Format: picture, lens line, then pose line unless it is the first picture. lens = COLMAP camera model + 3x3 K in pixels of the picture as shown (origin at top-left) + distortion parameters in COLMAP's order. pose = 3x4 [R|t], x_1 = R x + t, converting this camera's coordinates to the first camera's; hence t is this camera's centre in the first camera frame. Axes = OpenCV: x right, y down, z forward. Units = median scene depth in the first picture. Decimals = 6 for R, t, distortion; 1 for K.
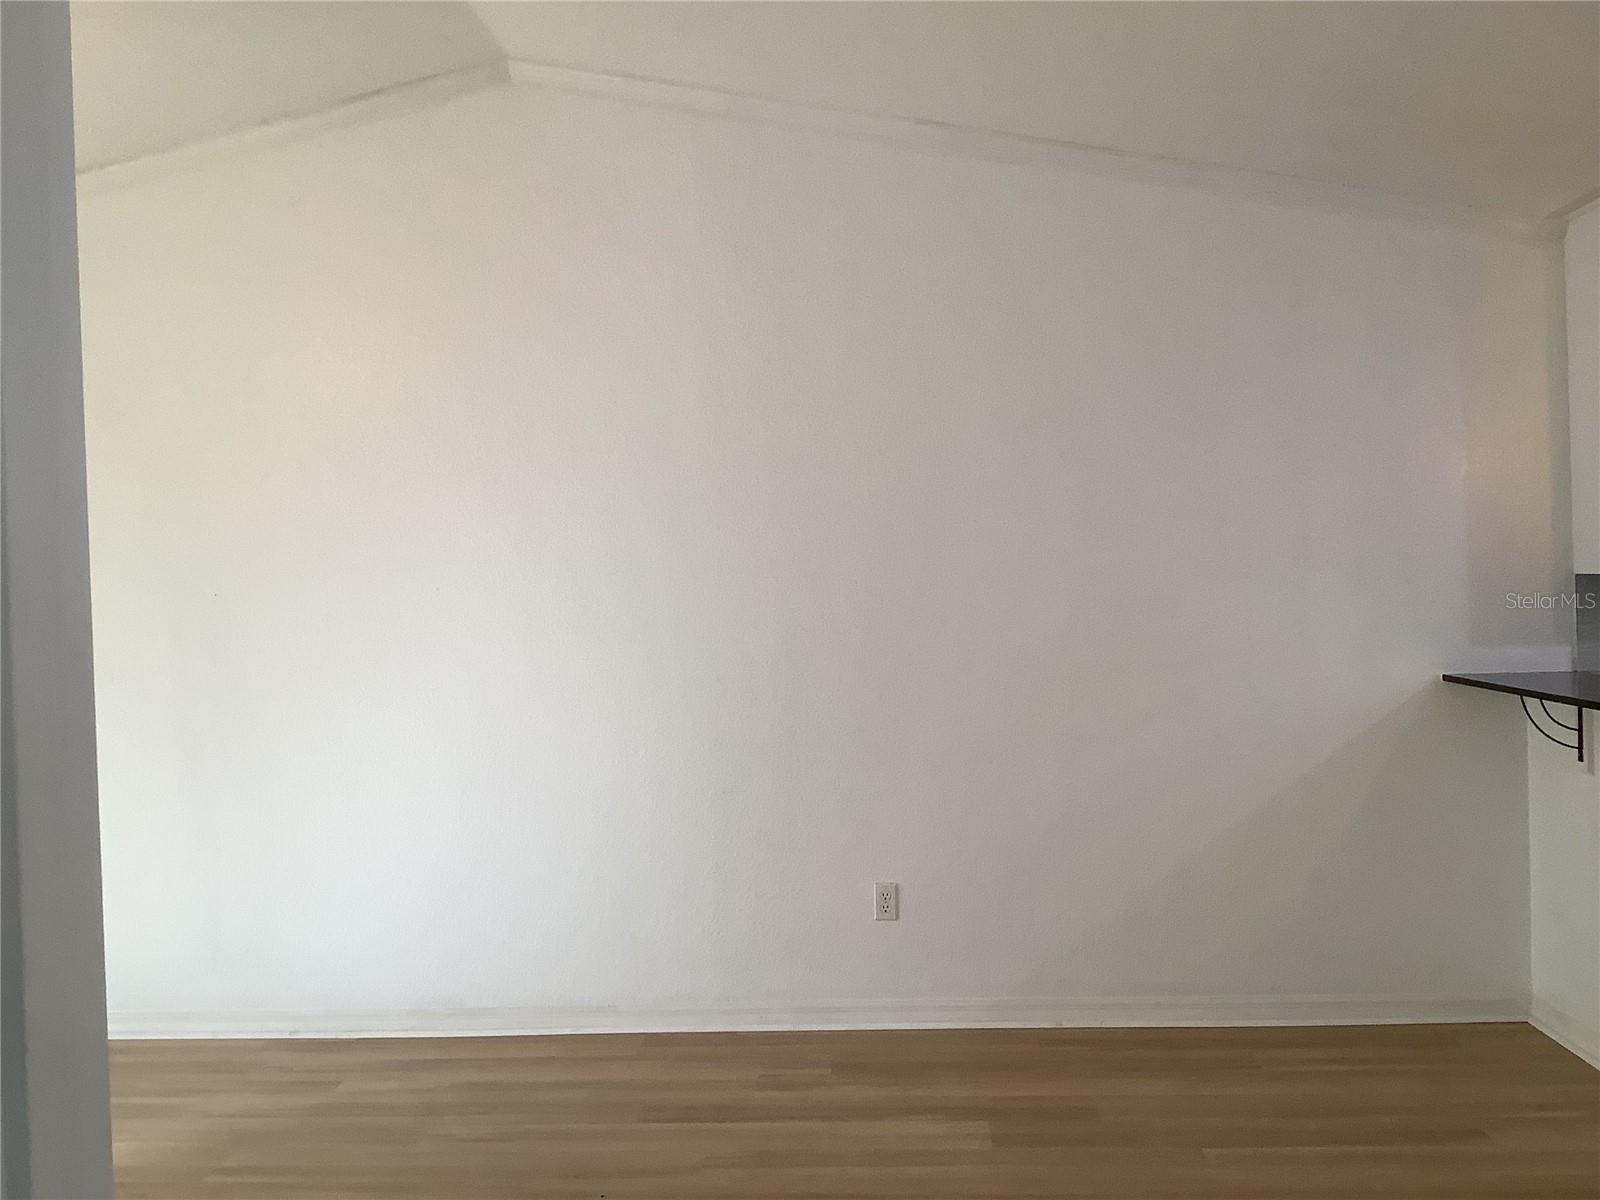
lens RADIAL K [[1465.4, 0, 792.5], [0, 1465.4, 602.3], [0, 0, 1]] dist [0.080853, -0.177618]
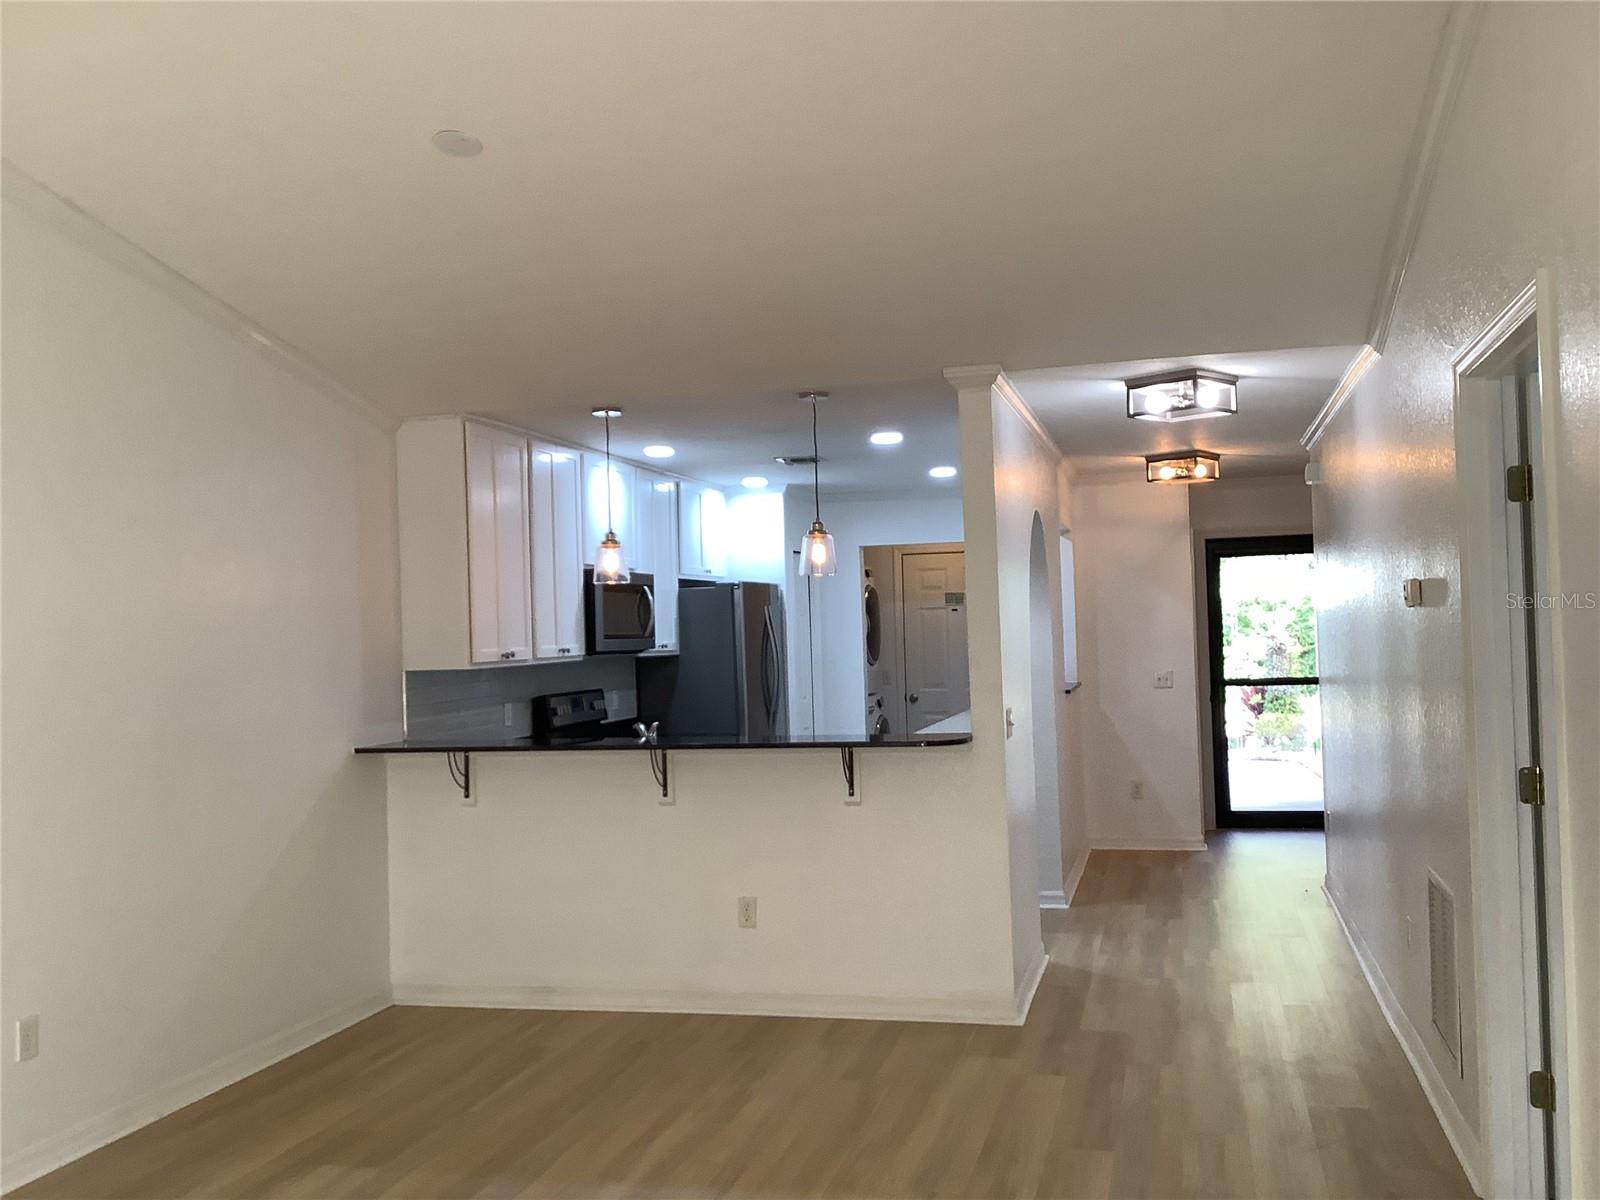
lens RADIAL K [[1465.4, 0, 792.5], [0, 1465.4, 602.3], [0, 0, 1]] dist [0.080853, -0.177618]
pose [[0.193209, 0.046673, 0.980047, -0.835559], [0.047084, 0.997276, -0.056776, 0.012670], [-0.980027, 0.057114, 0.190486, 0.398393]]
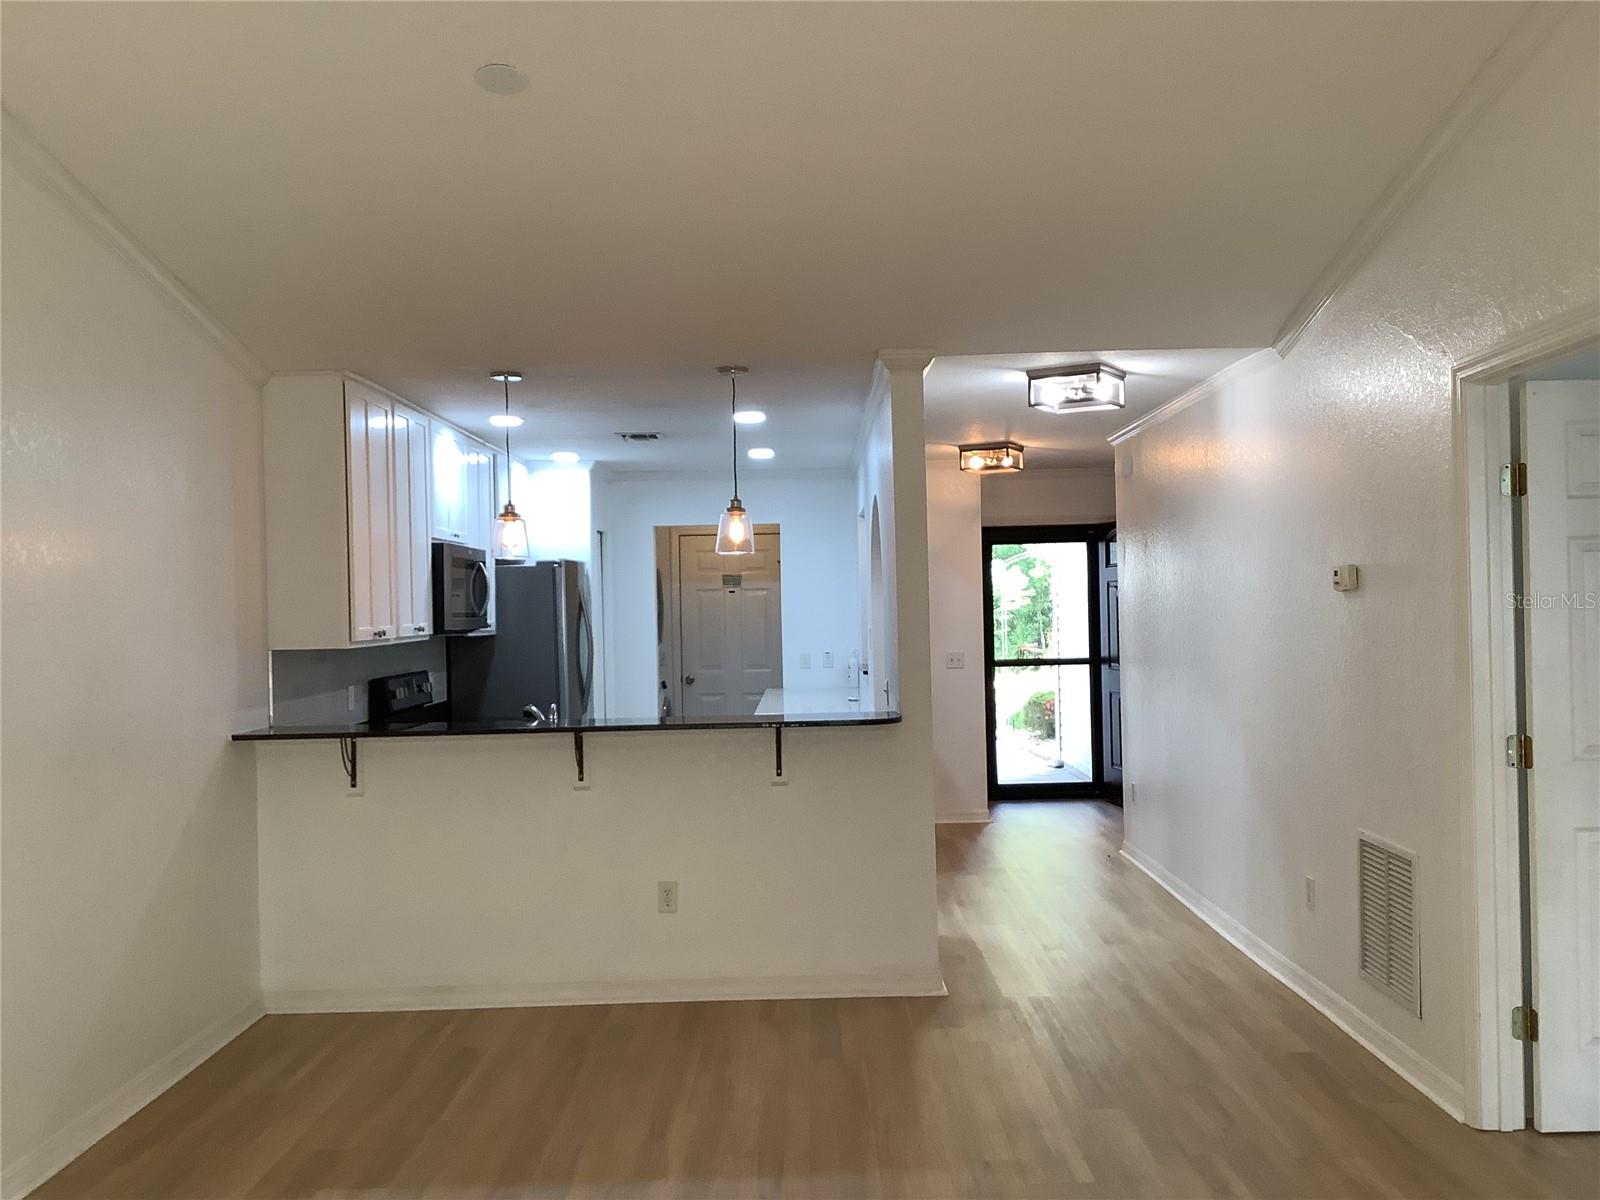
lens RADIAL K [[1465.4, 0, 792.5], [0, 1465.4, 602.3], [0, 0, 1]] dist [0.080853, -0.177618]
pose [[-0.061201, 0.036734, 0.997449, -0.838267], [0.047721, 0.998287, -0.033837, 0.003681], [-0.996984, 0.045529, -0.062849, 0.677997]]
